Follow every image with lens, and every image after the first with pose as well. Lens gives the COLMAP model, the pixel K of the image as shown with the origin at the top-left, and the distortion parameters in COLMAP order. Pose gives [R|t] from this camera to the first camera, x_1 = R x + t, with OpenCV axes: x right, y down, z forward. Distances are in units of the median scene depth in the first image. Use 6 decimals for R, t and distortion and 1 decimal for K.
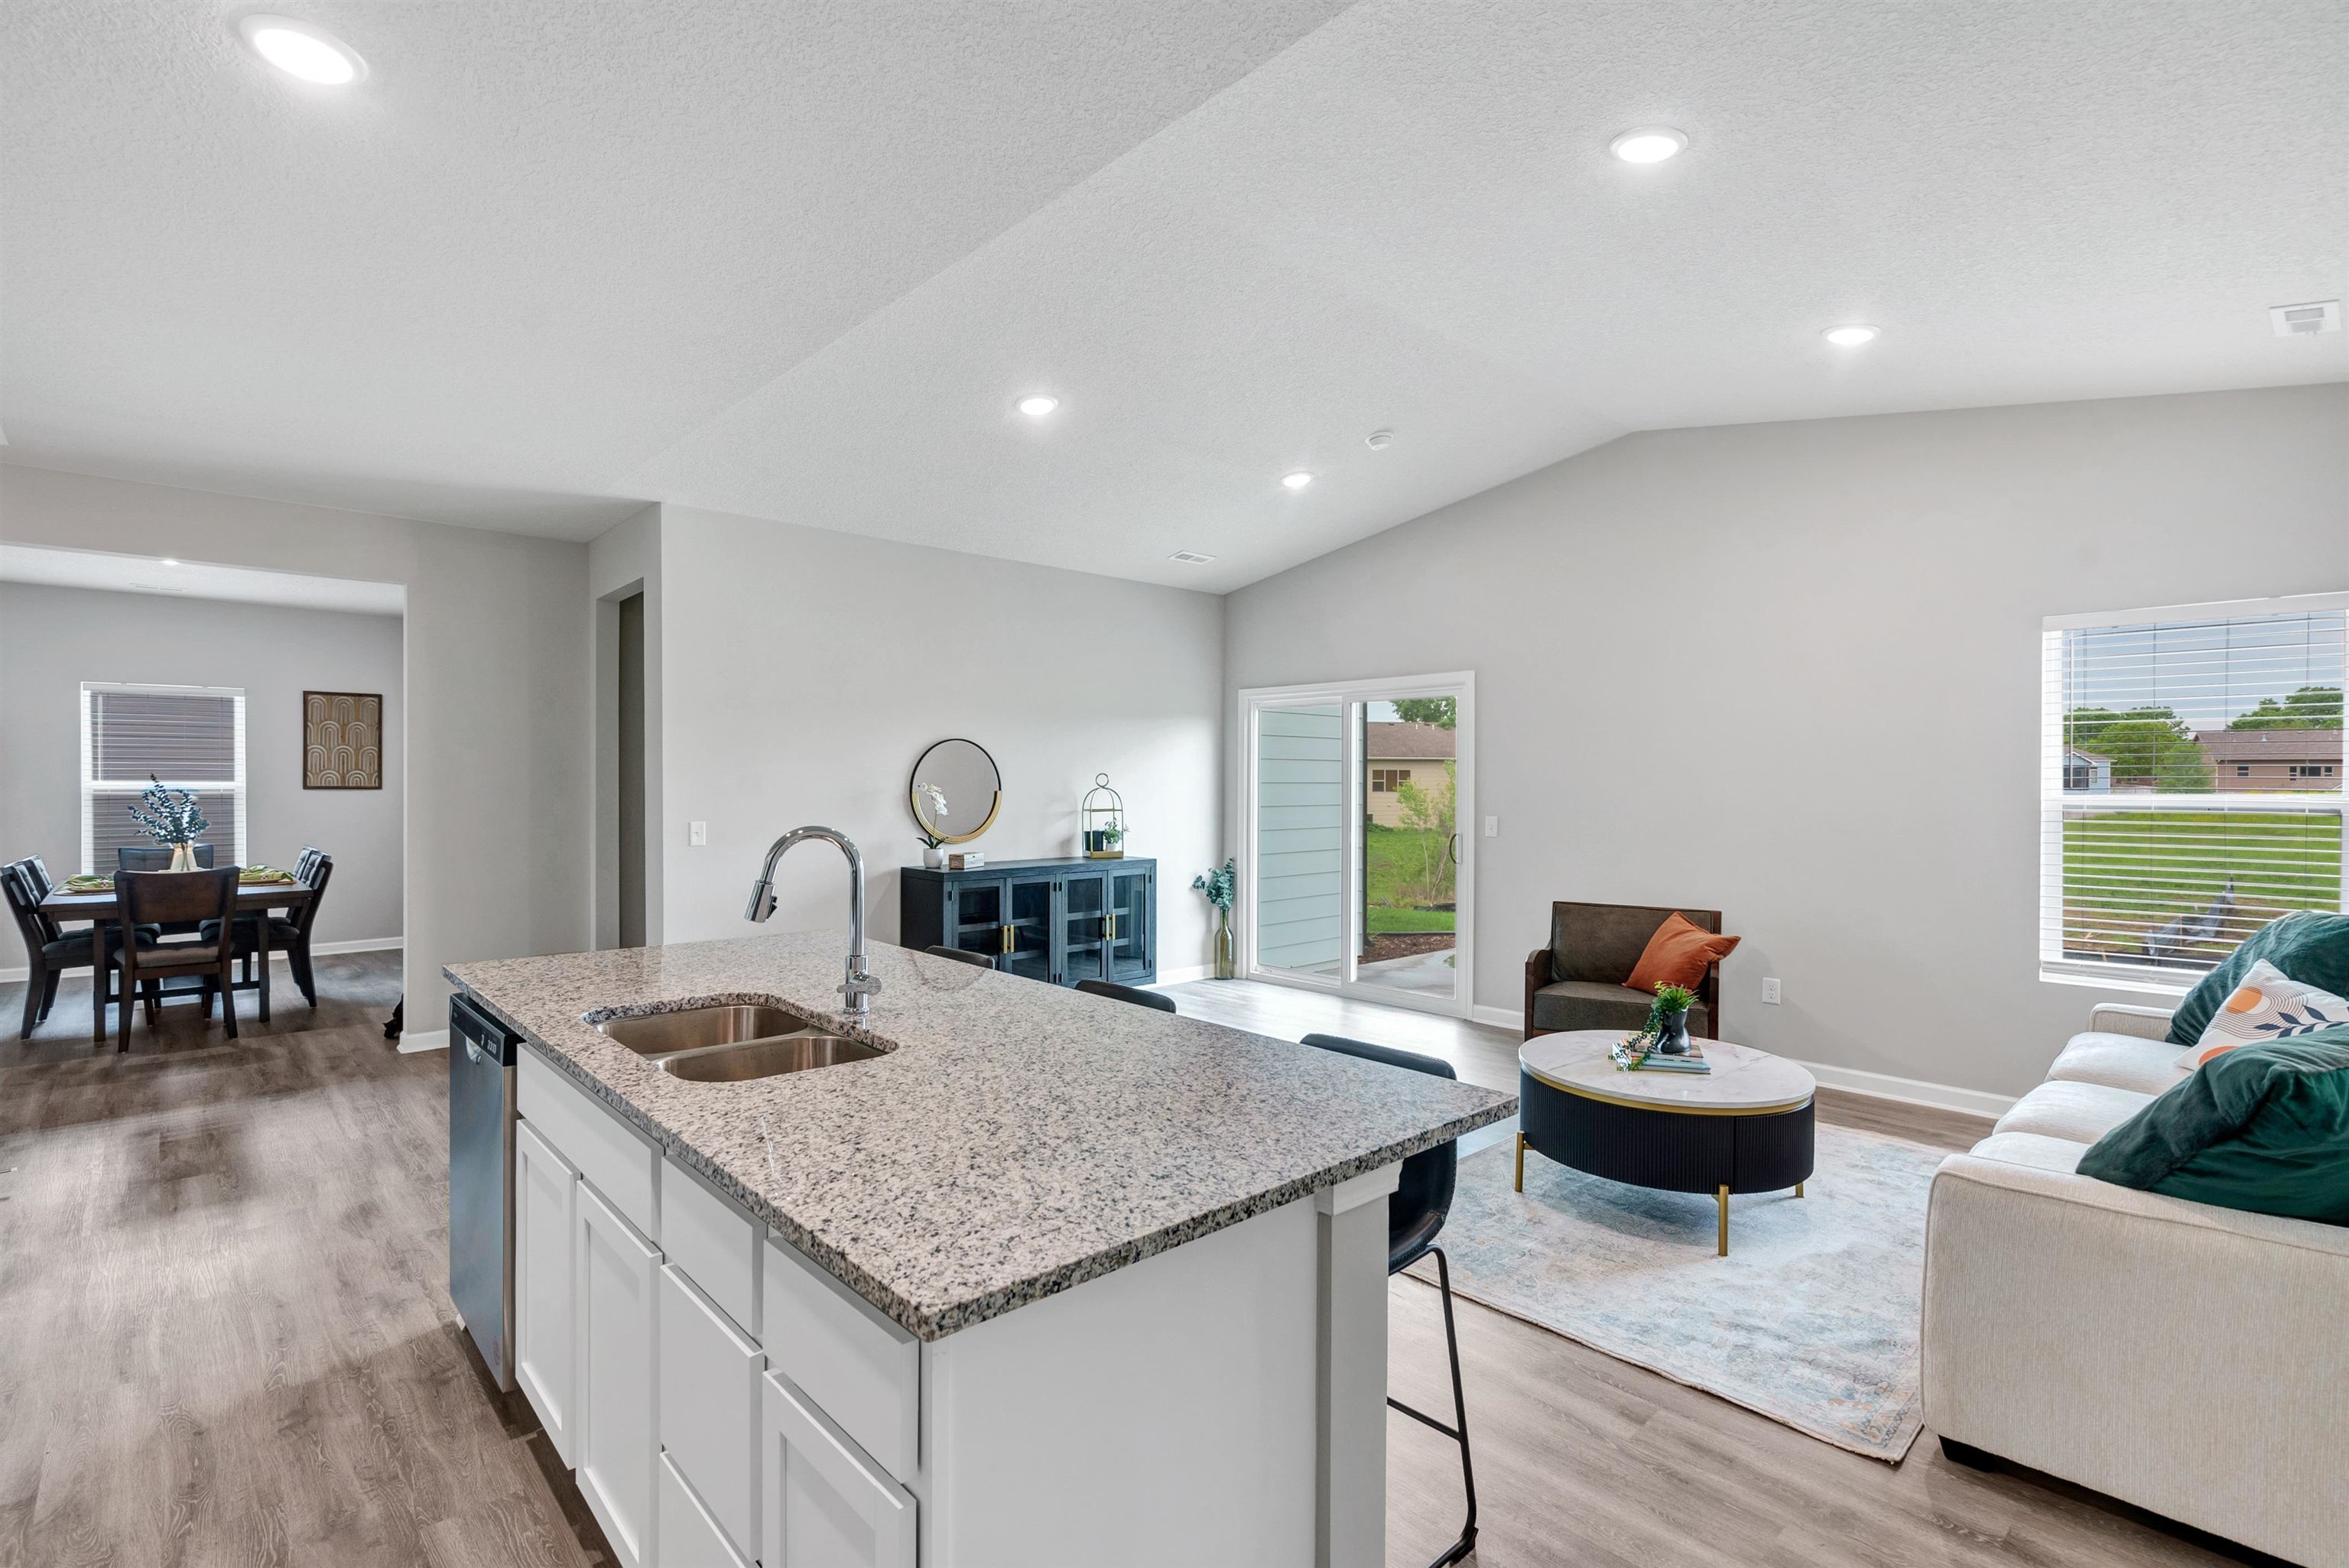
lens RADIAL K [[1084.5, 0, 1166.8], [0, 1084.5, 770.9], [0, 0, 1]] dist [0.001479, 0.000138]
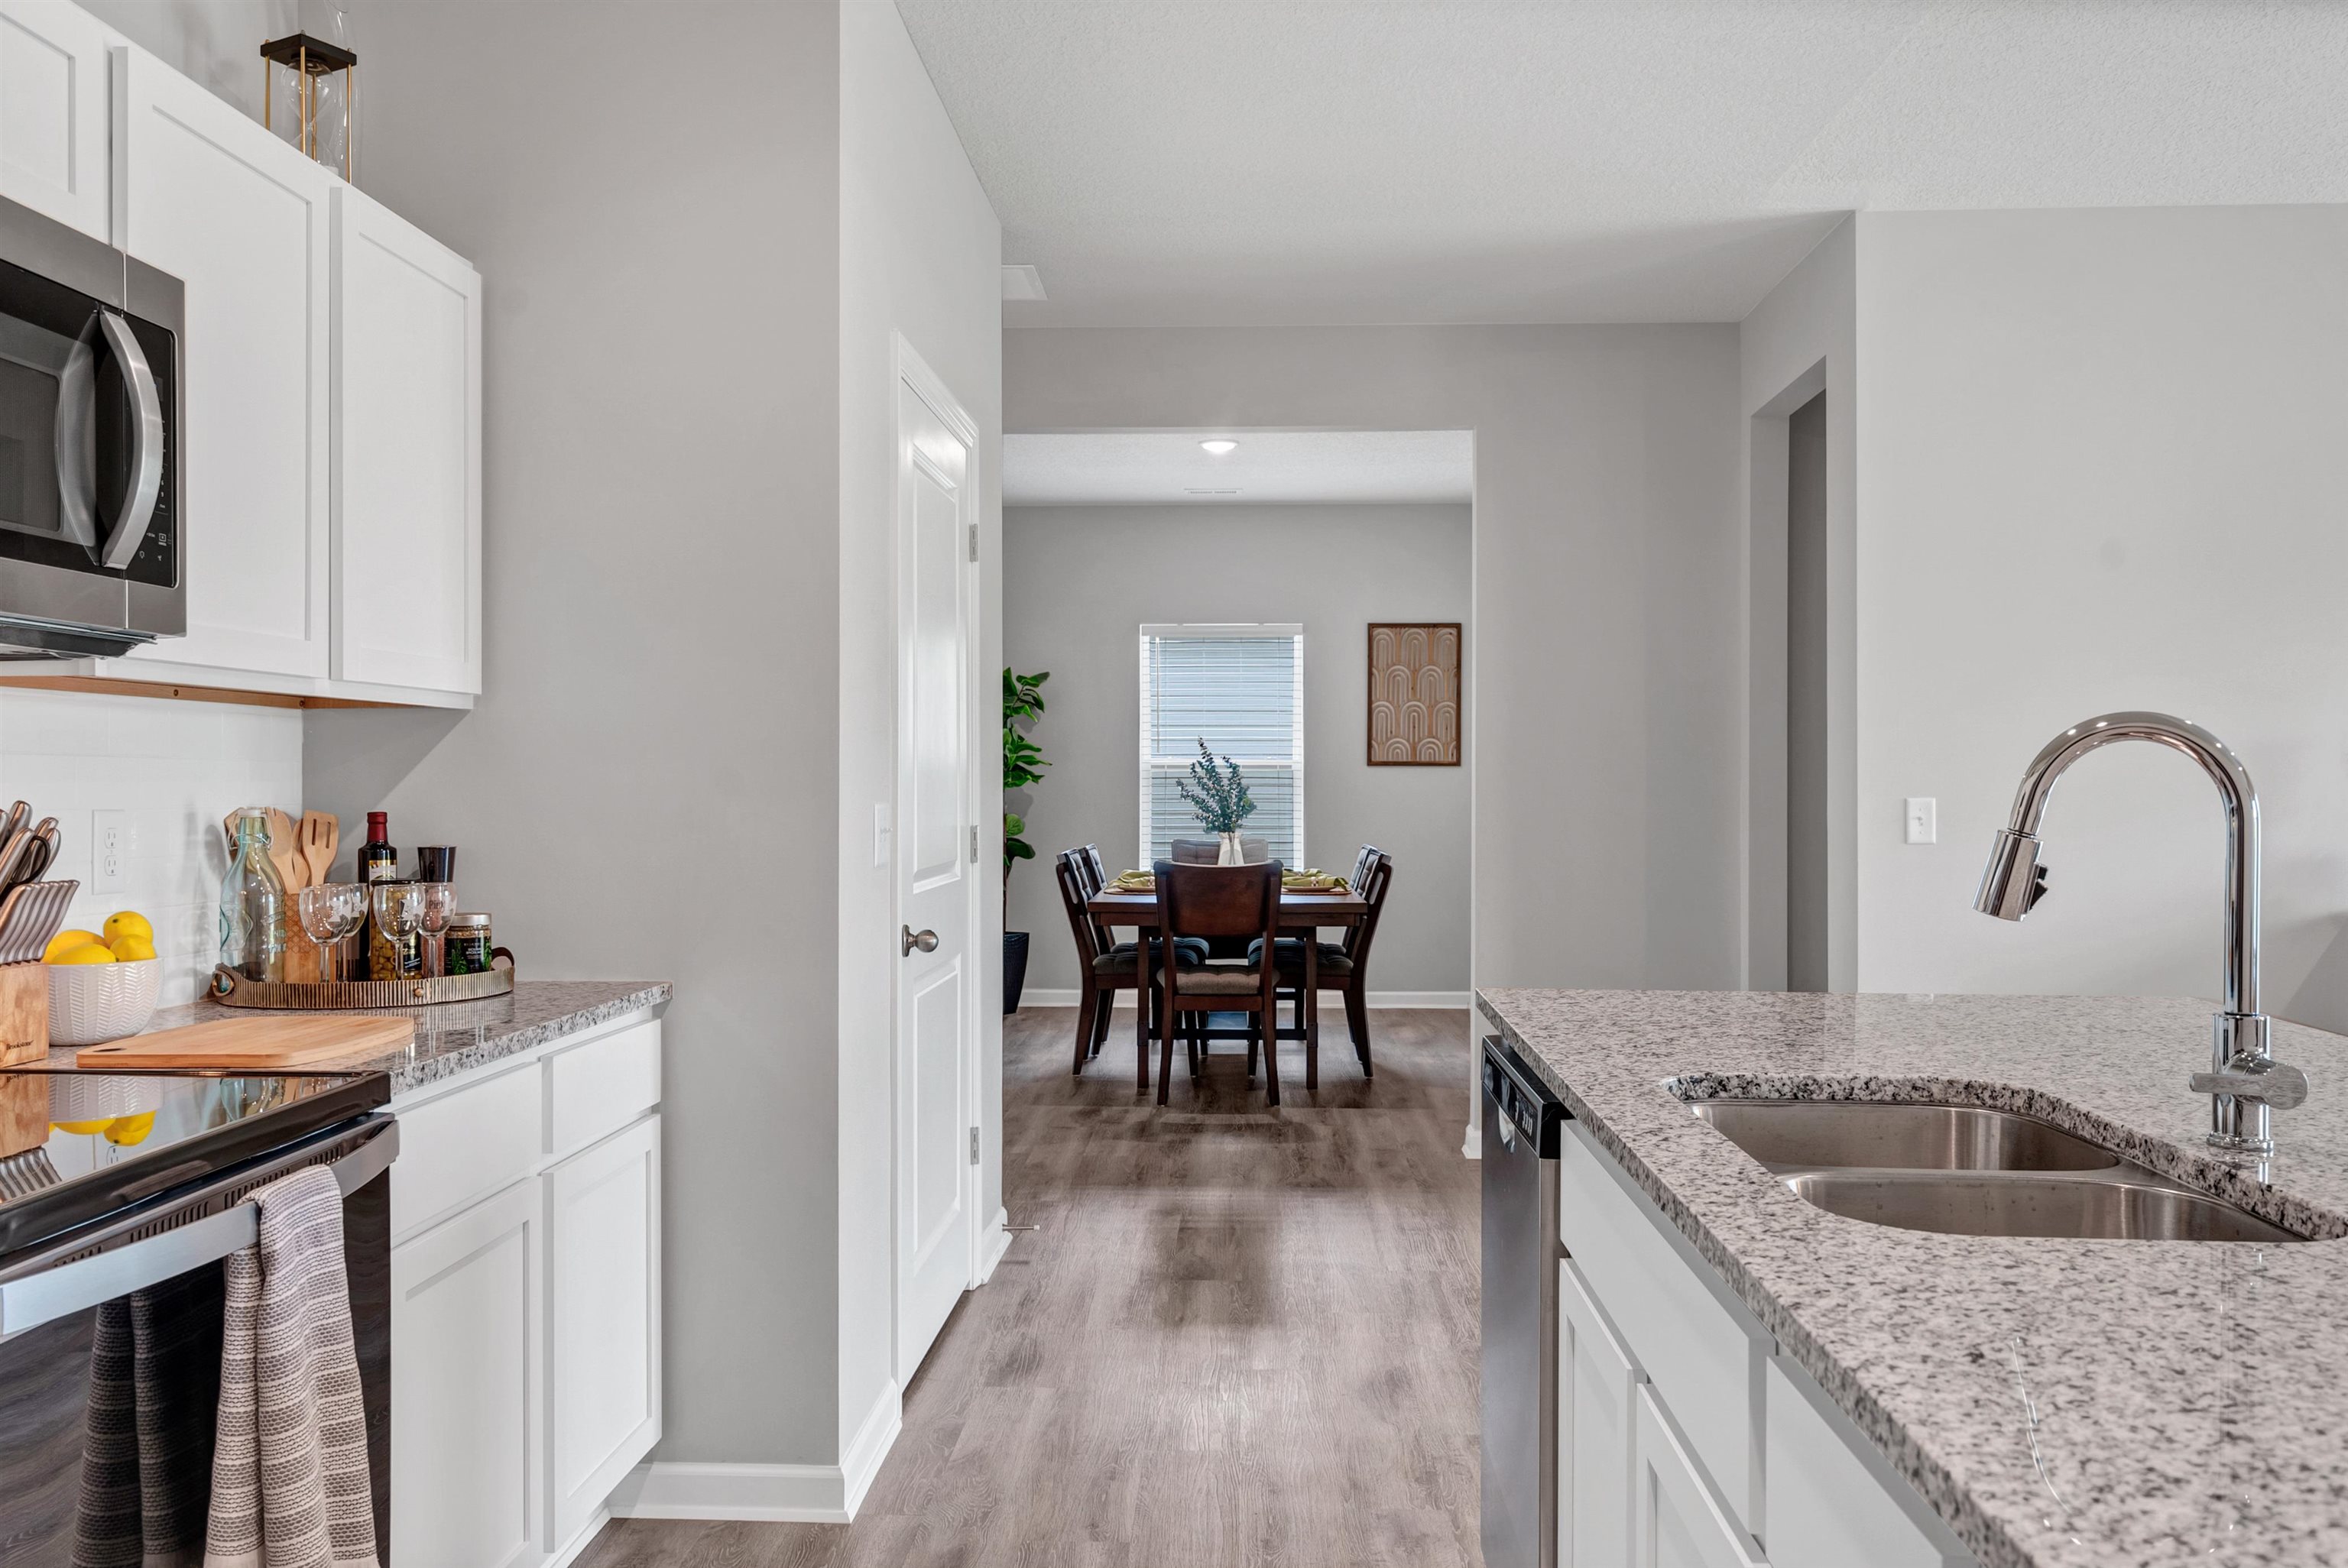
lens RADIAL K [[1946.2, 0, 1163.4], [0, 1946.2, 783.2], [0, 0, 1]] dist [0.004143, -0.002663]
pose [[0.702704, 0.002103, -0.711479, -0.028436], [0.003635, 0.999972, 0.006546, 0.051841], [0.711473, -0.007186, 0.702677, 0.116939]]
